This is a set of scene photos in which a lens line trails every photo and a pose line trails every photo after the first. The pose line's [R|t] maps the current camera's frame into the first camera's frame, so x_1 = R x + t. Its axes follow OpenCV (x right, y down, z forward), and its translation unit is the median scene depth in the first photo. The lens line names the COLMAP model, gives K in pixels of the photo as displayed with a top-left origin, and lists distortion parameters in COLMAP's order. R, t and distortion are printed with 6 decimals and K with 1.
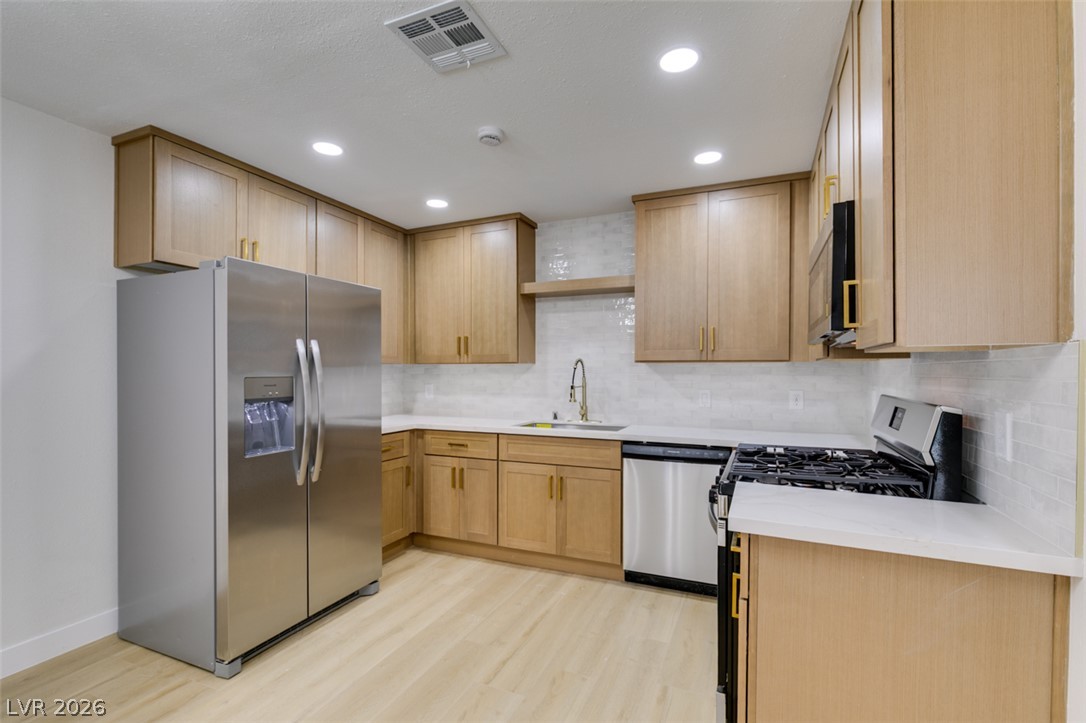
lens RADIAL K [[488.9, 0, 544.9], [0, 488.9, 372.1], [0, 0, 1]] dist [-0.000793, -0.000747]
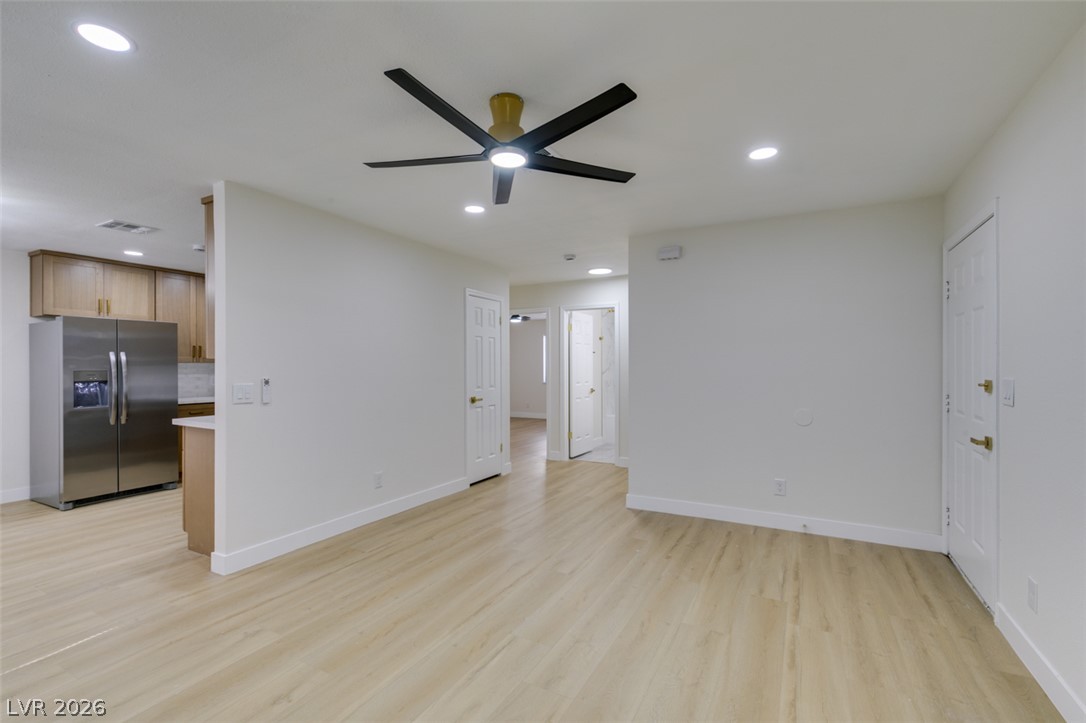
lens RADIAL K [[488.9, 0, 545.5], [0, 488.9, 364.1], [0, 0, 1]] dist [-0.000793, -0.000747]
pose [[0.996239, -0.007107, -0.086354, 1.119359], [0.006636, 0.999961, -0.005747, 0.004475], [0.086391, 0.005152, 0.996248, -0.653541]]
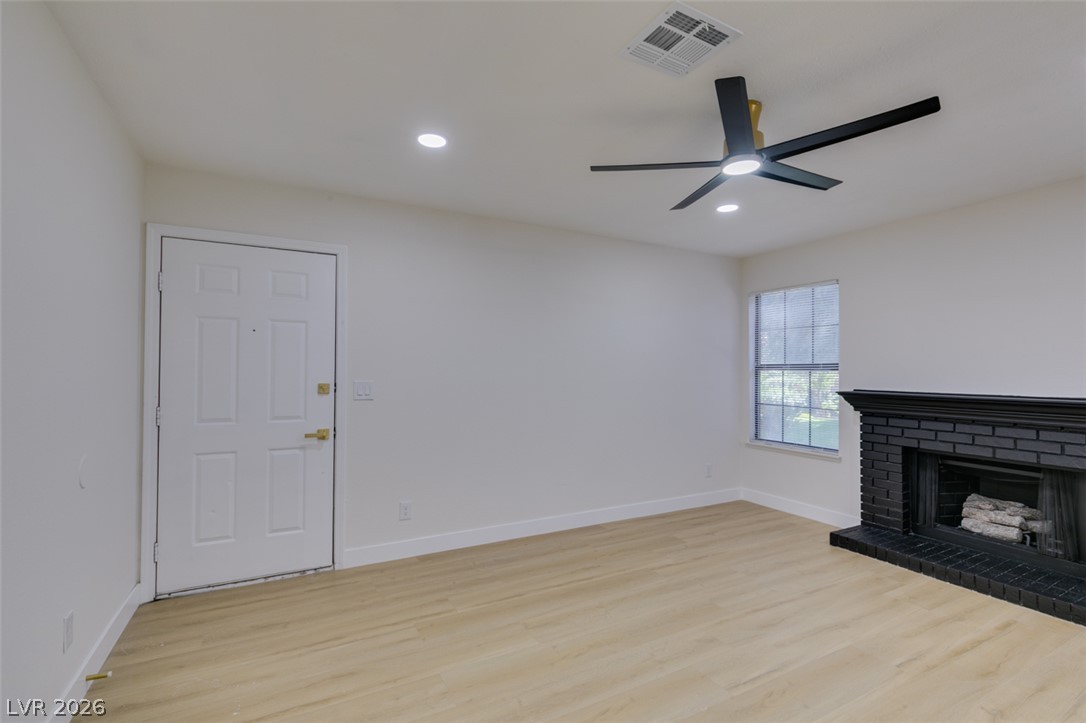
lens RADIAL K [[488.9, 0, 541.8], [0, 488.9, 368.5], [0, 0, 1]] dist [-0.000793, -0.000747]
pose [[-0.782107, -0.005114, 0.623123, 0.795070], [-0.005902, 0.999982, 0.000799, -0.002511], [-0.623116, -0.003053, -0.782123, 0.765491]]
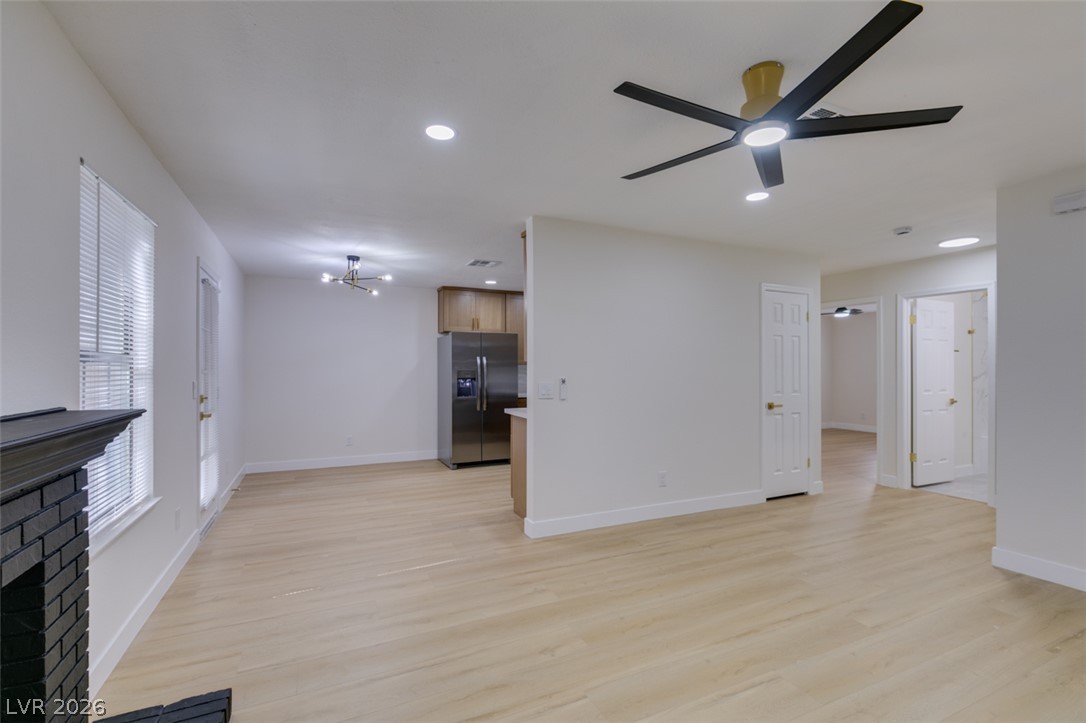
lens RADIAL K [[488.9, 0, 538.5], [0, 488.9, 366.4], [0, 0, 1]] dist [-0.000793, -0.000747]
pose [[0.744181, -0.005599, -0.667954, 1.207510], [0.000487, 0.999969, -0.007839, 0.005065], [0.667977, 0.005508, 0.744161, -0.616494]]
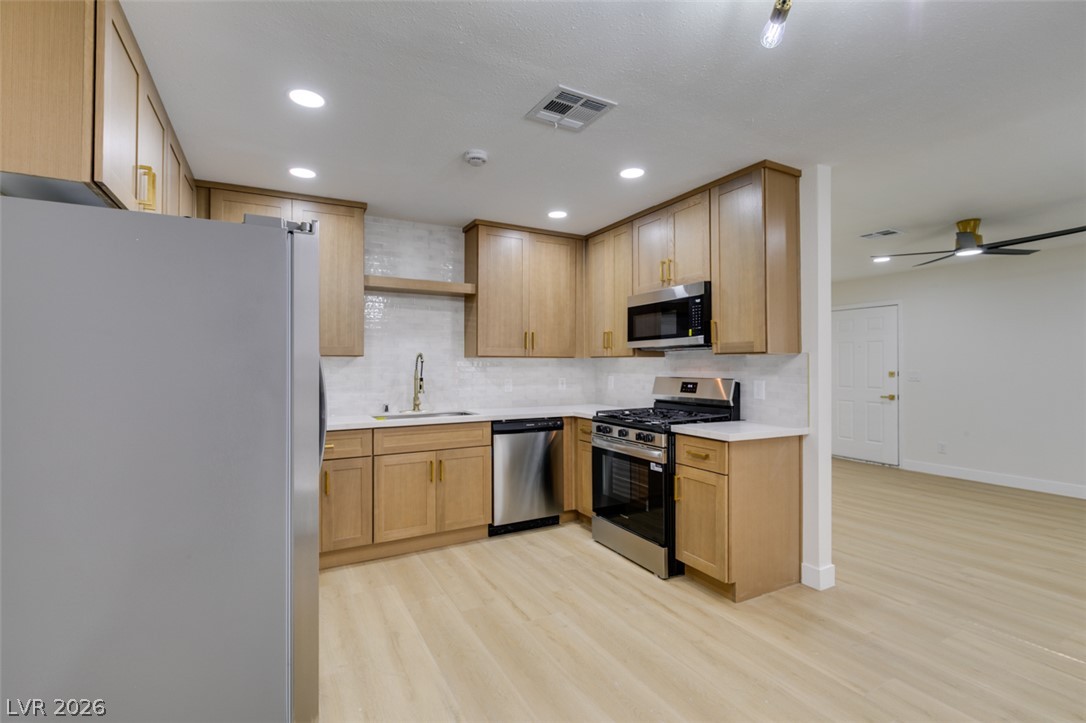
lens RADIAL K [[488.9, 0, 542.8], [0, 488.9, 356.6], [0, 0, 1]] dist [-0.000793, -0.000747]
pose [[0.613659, 0.011069, 0.789493, -0.705275], [0.003448, 0.999855, -0.016699, -0.000383], [-0.789563, 0.012969, 0.613532, 0.141304]]
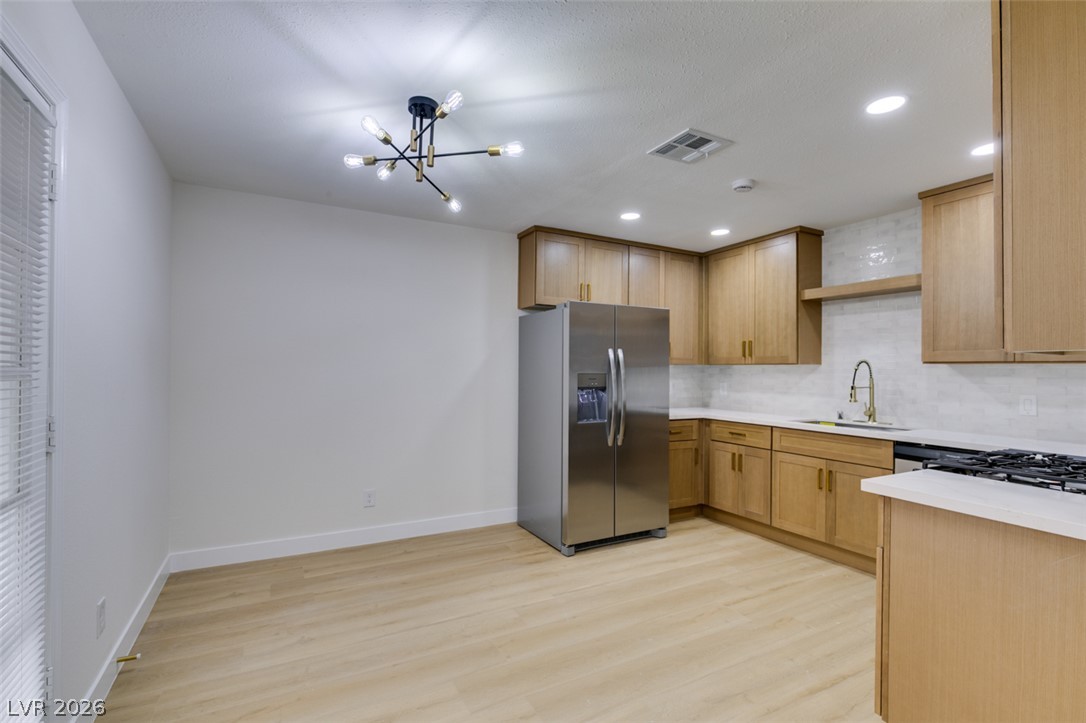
lens RADIAL K [[501.1, 0, 539.2], [0, 501.1, 363.8], [0, 0, 1]] dist [-0.000392, -0.002382]
pose [[0.780001, -0.000539, -0.625778, 0.224369], [-0.010141, 0.999857, -0.013502, 0.001814], [0.625696, 0.016877, 0.779885, -0.260165]]
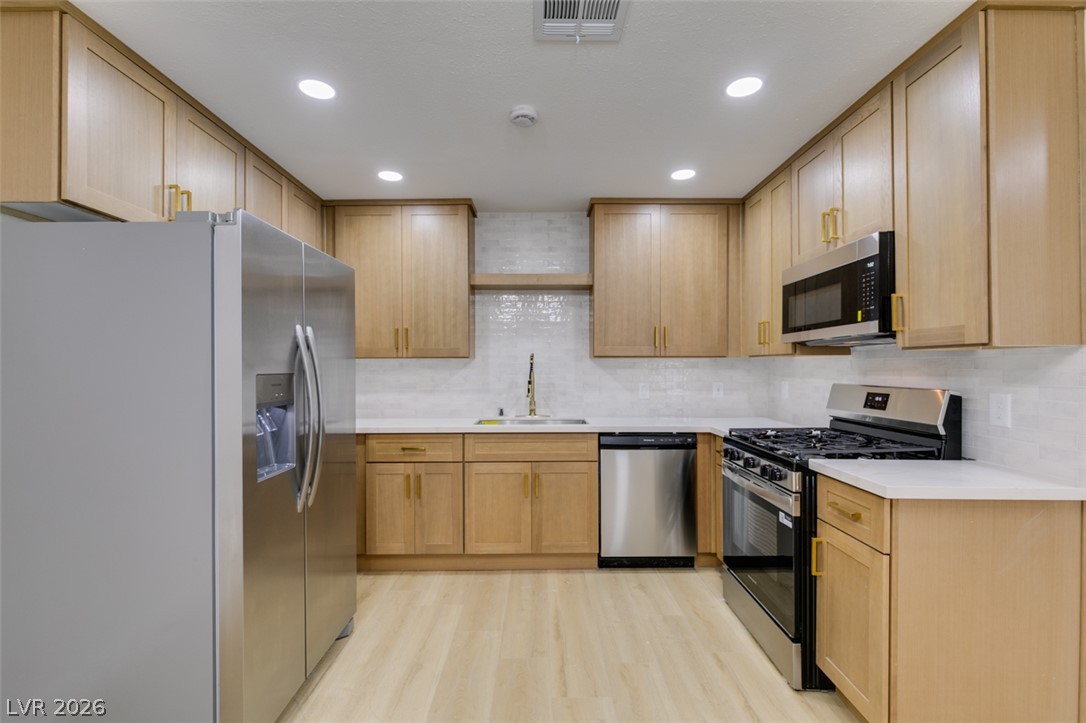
lens RADIAL K [[488.9, 0, 540.2], [0, 488.9, 363.6], [0, 0, 1]] dist [-0.000793, -0.000747]
pose [[0.916305, -0.000457, 0.400482, -0.357529], [0.003382, 0.999973, -0.006597, -0.000368], [-0.400468, 0.007399, 0.916281, 0.095760]]
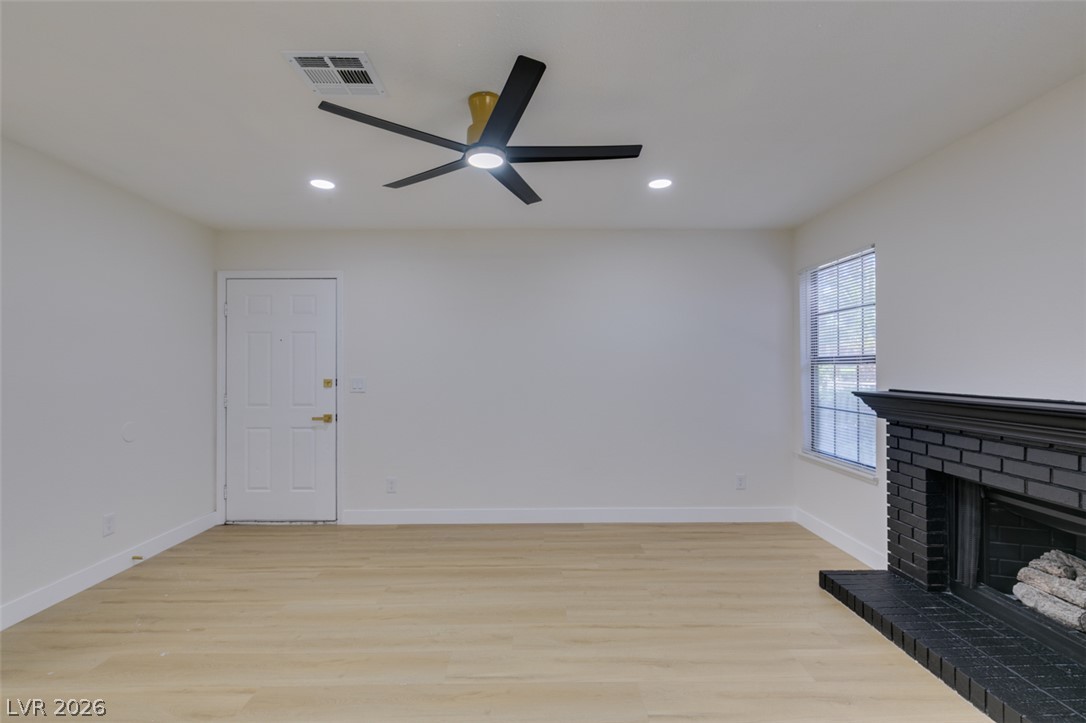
lens RADIAL K [[488.9, 0, 538.9], [0, 488.9, 366.2], [0, 0, 1]] dist [-0.000793, -0.000747]
pose [[-0.403302, -0.000698, 0.915066, 0.341649], [0.005924, 0.999977, 0.003374, -0.003418], [-0.915048, 0.006782, -0.403289, 0.253910]]
